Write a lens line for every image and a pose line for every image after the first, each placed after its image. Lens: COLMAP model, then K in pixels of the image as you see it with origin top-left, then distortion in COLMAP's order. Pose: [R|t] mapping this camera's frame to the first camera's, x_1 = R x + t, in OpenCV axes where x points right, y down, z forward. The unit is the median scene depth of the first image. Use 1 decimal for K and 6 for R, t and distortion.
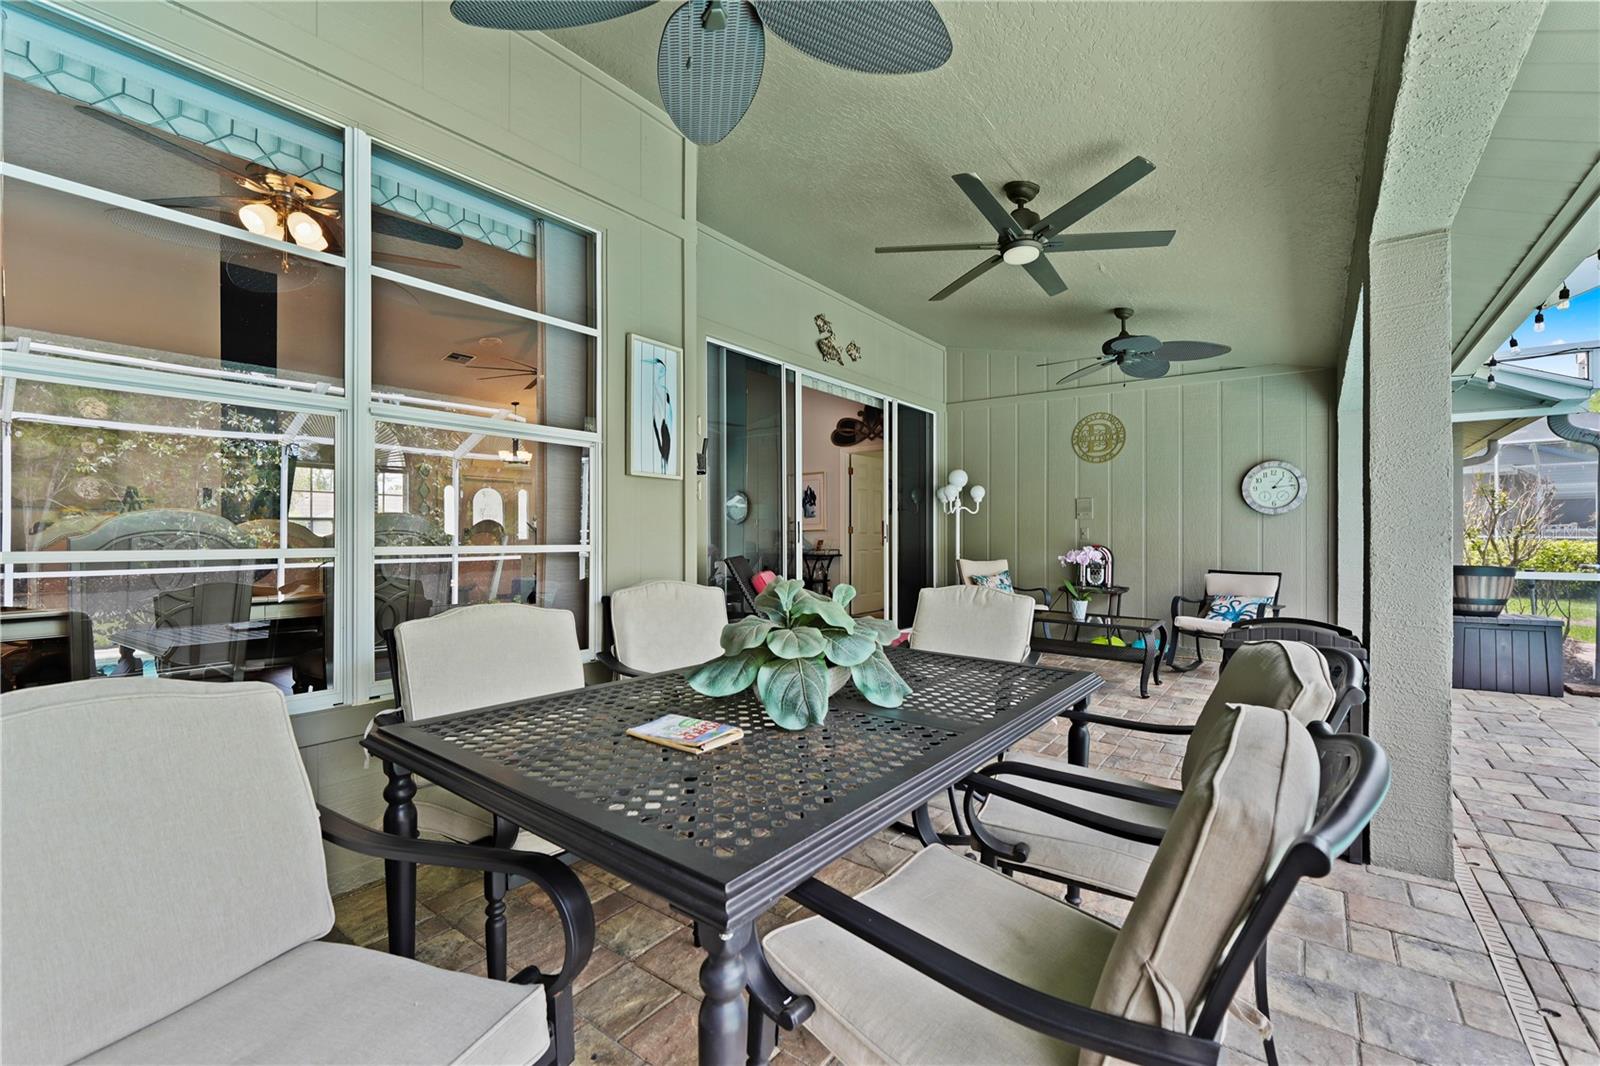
lens RADIAL K [[677.7, 0, 796.0], [0, 677.7, 527.7], [0, 0, 1]] dist [0.001260, 0.000228]
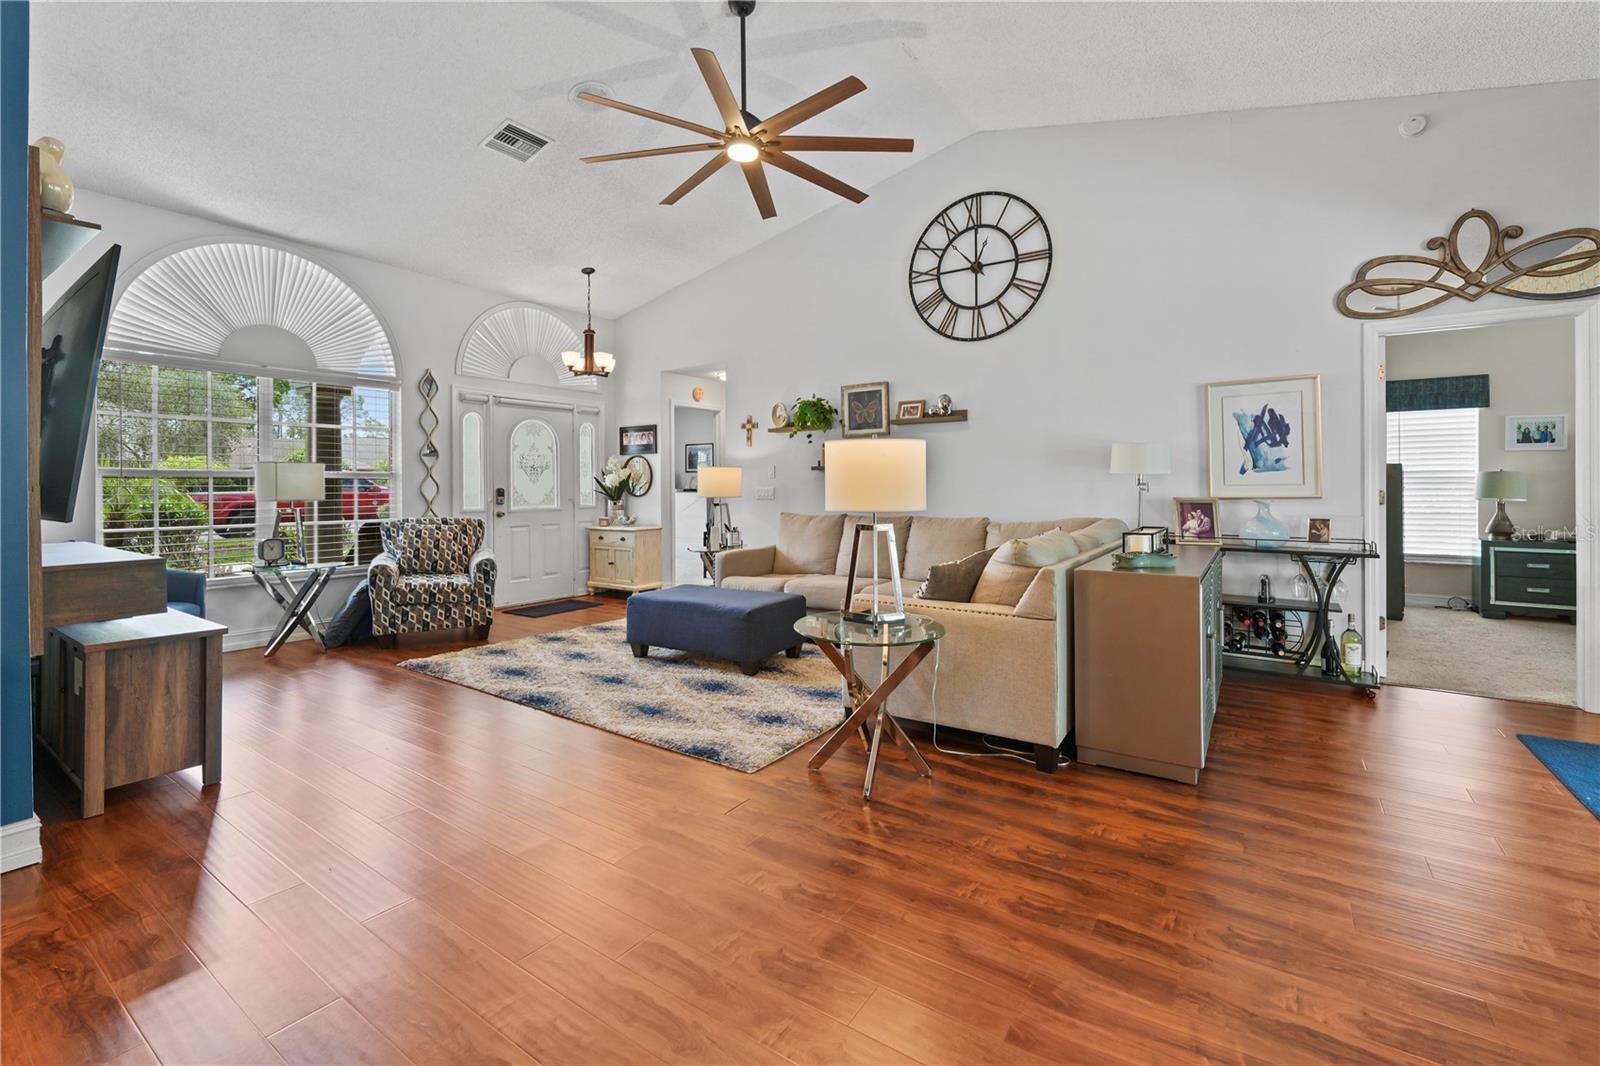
lens RADIAL K [[692.5, 0, 800.4], [0, 692.5, 487.7], [0, 0, 1]] dist [-0.001076, -0.000401]
pose [[0.998731, -0.000542, 0.050362, -0.342028], [-0.000111, 0.999916, 0.012976, -0.009447], [-0.050364, -0.012965, 0.998647, 0.526118]]
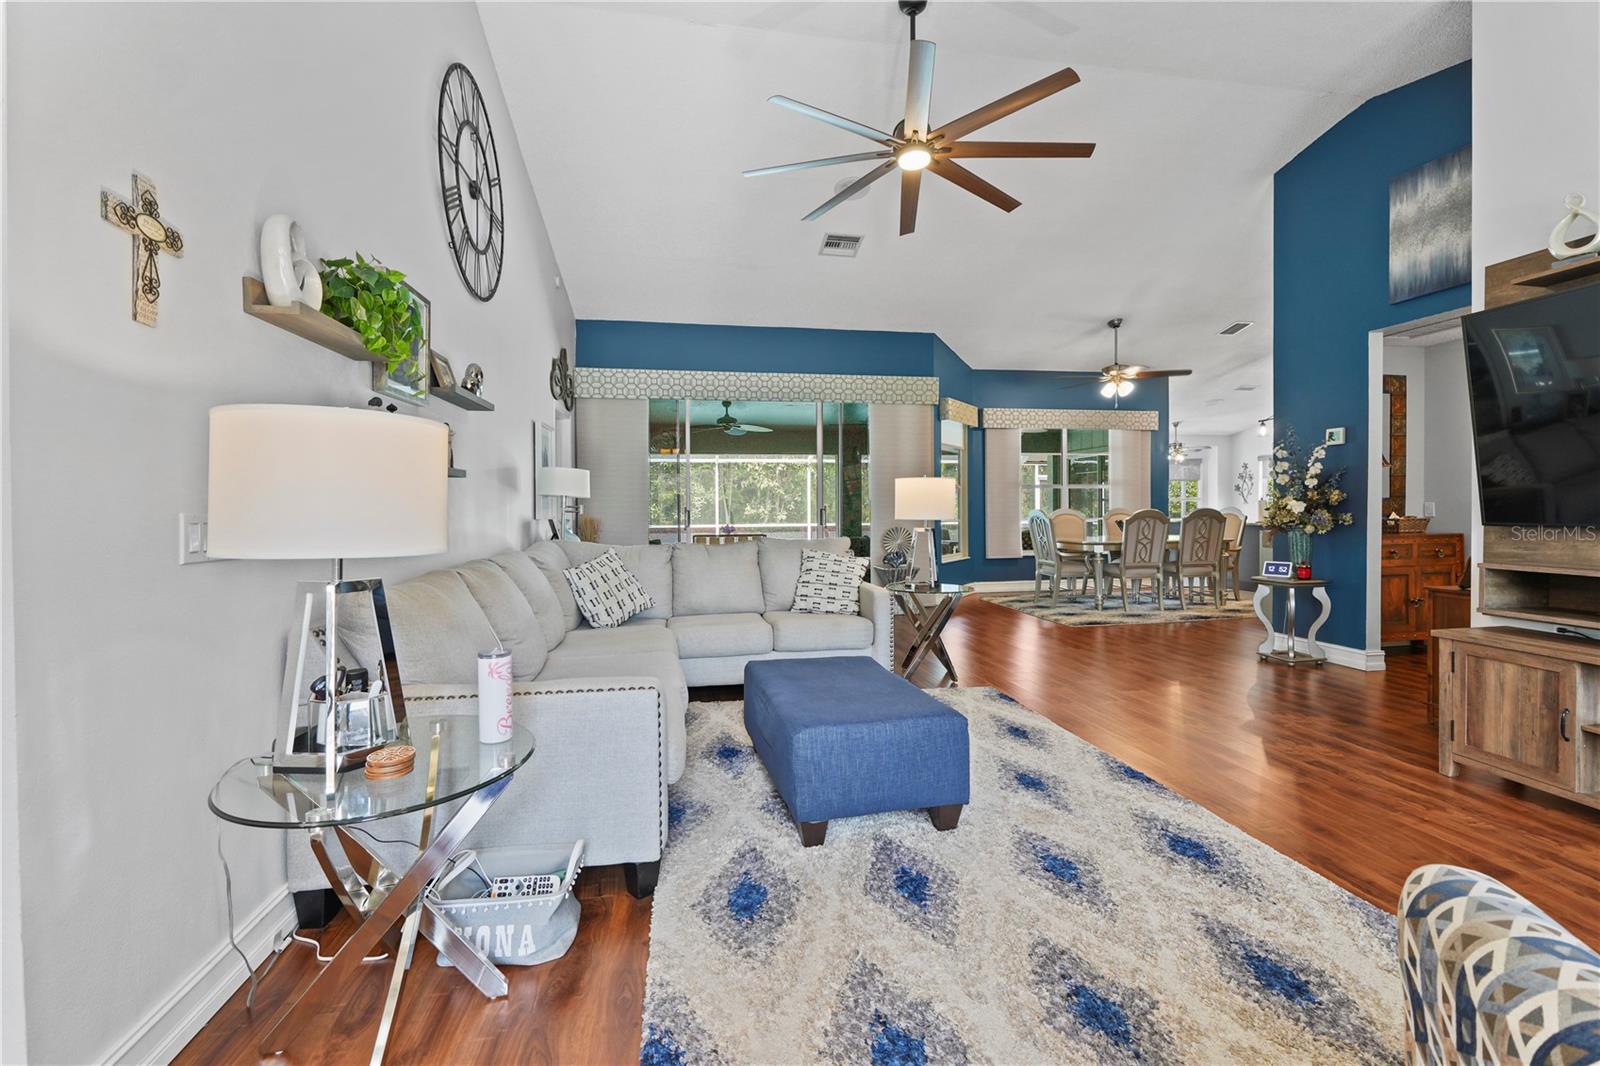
lens RADIAL K [[689.9, 0, 805.0], [0, 689.9, 520.0], [0, 0, 1]] dist [-0.001227, -0.000105]
pose [[-0.743732, -0.006351, 0.668448, -0.585576], [0.001047, 0.999943, 0.010665, -0.001021], [-0.668477, 0.008631, -0.743682, 1.314342]]
